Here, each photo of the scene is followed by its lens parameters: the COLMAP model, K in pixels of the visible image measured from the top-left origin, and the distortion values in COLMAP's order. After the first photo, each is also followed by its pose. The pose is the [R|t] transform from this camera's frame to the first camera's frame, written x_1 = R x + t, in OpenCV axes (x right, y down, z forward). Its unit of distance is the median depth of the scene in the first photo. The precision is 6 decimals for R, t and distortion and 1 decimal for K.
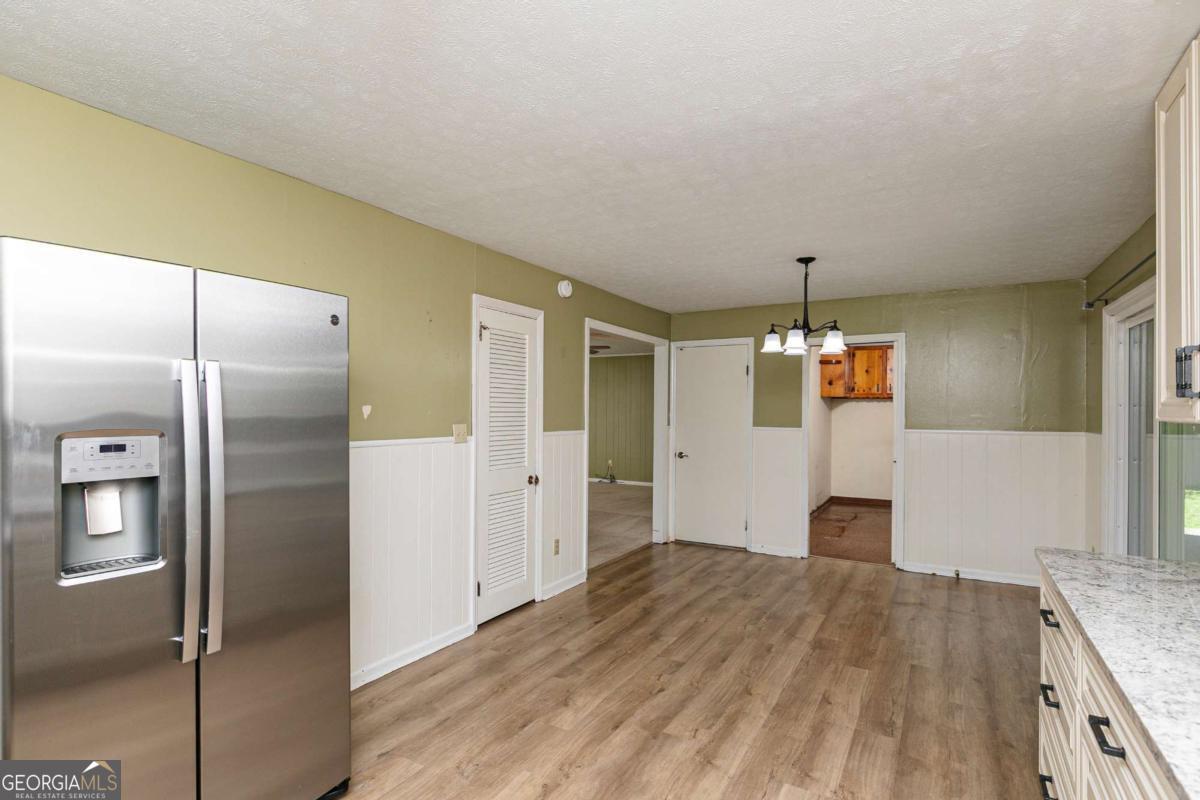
lens RADIAL K [[598.6, 0, 599.8], [0, 598.6, 408.2], [0, 0, 1]] dist [-0.002048, -0.000237]
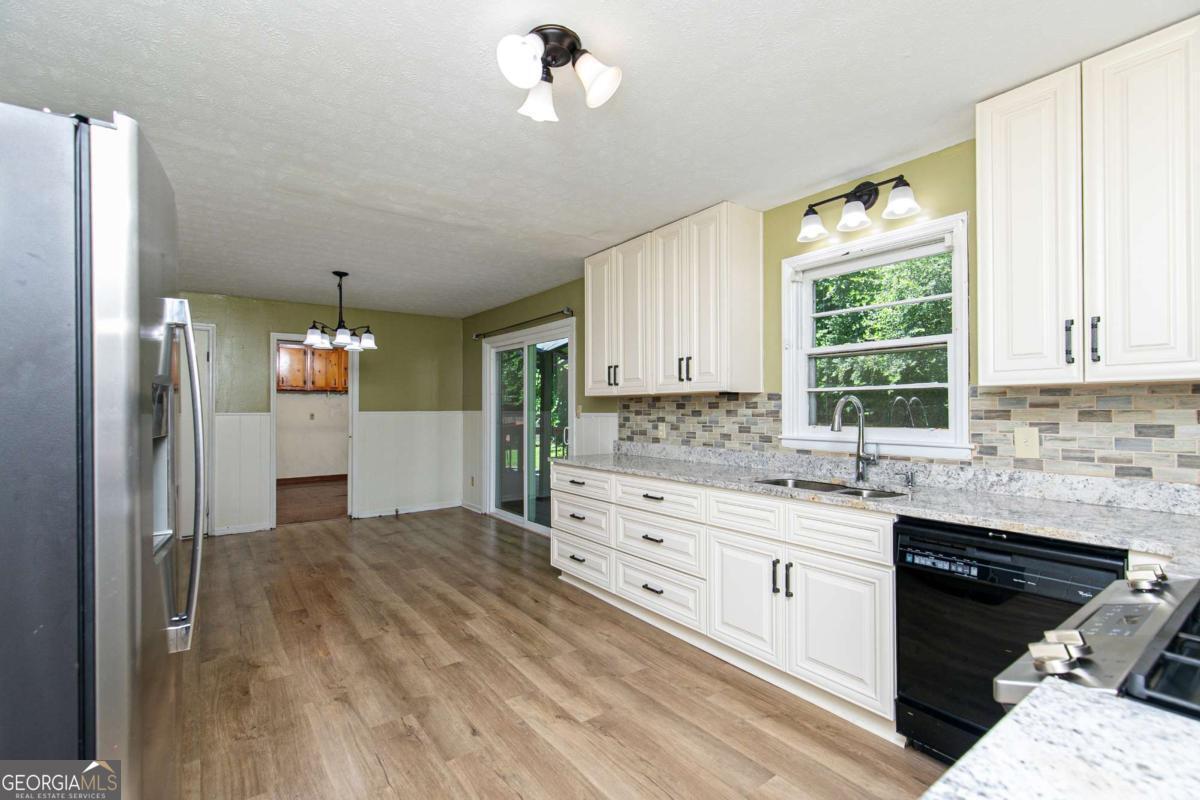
lens RADIAL K [[539.6, 0, 600.0], [0, 539.6, 404.9], [0, 0, 1]] dist [0.001863, -0.001130]
pose [[0.392477, 0.000777, 0.919762, -0.637072], [0.001333, 0.999998, -0.001413, 0.038957], [-0.919761, 0.001780, 0.392475, 0.075430]]
